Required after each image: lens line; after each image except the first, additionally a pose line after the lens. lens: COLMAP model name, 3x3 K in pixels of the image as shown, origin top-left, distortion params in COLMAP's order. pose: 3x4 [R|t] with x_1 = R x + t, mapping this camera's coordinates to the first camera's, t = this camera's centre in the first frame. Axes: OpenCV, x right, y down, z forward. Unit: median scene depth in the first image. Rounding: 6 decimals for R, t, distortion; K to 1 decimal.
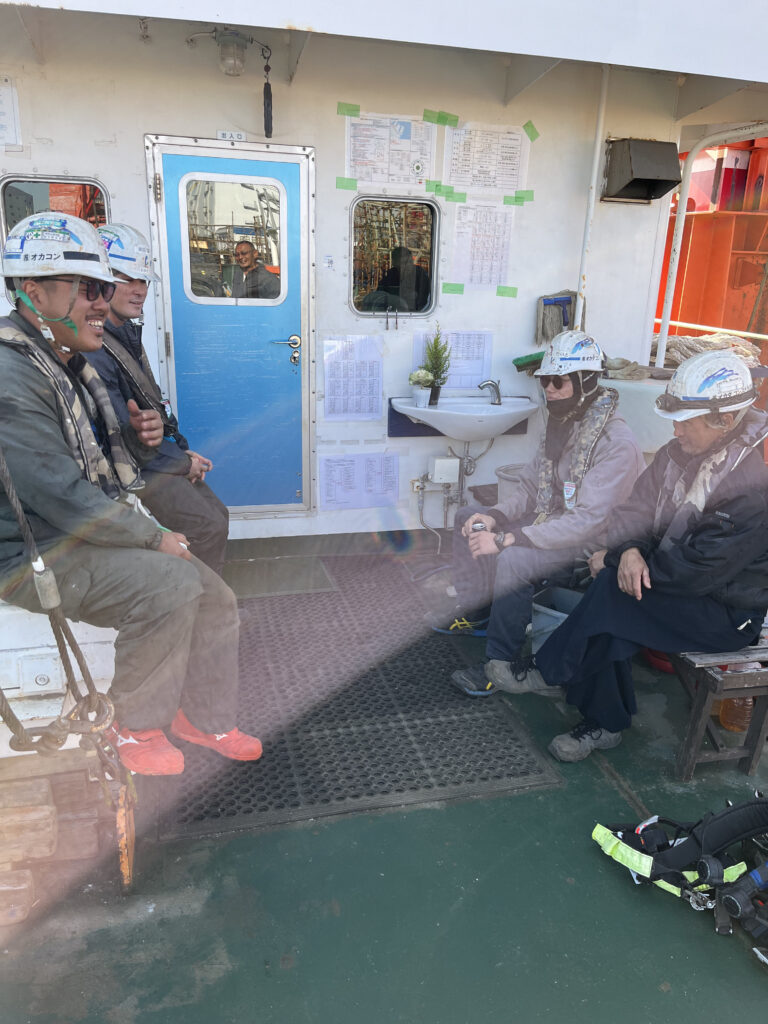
lens RADIAL K [[768.5, 0, 384.0], [0, 768.5, 512.0], [0, 0, 1]] dist [0.007656, 0.005510]
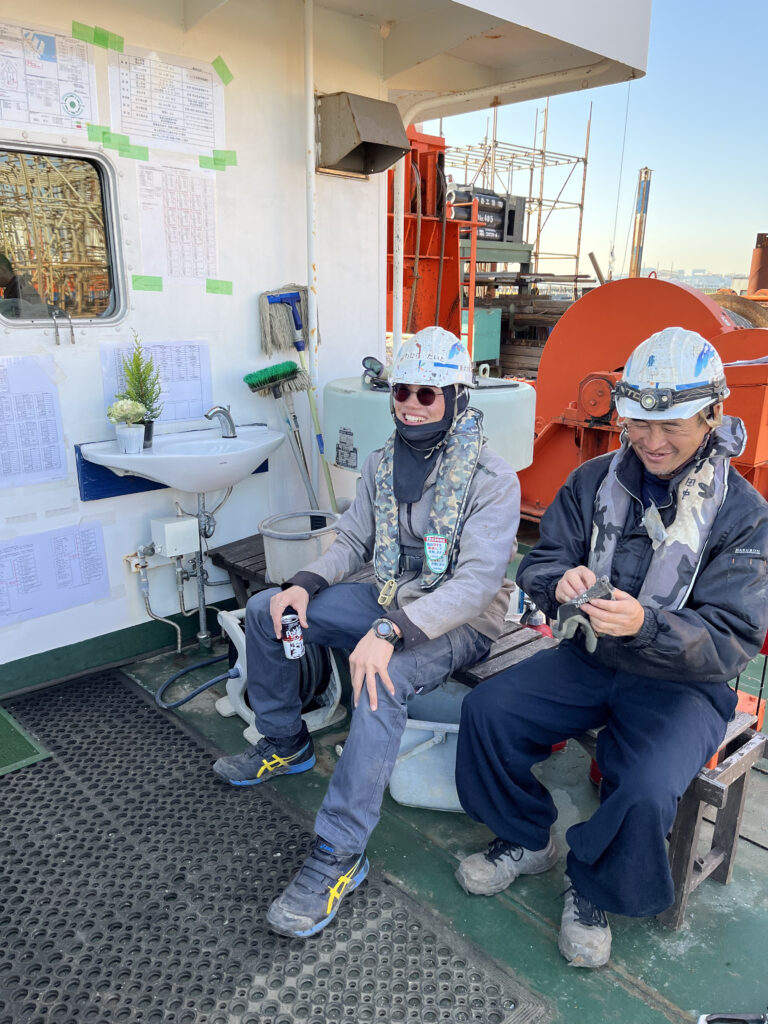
lens RADIAL K [[766.0, 0, 384.0], [0, 766.0, 512.0], [0, 0, 1]] dist [0.089288, -0.140268]
pose [[0.879563, -0.151744, 0.450935, -0.072816], [0.167148, 0.985915, 0.005742, -0.049890], [-0.445455, 0.070323, 0.892538, 0.280219]]
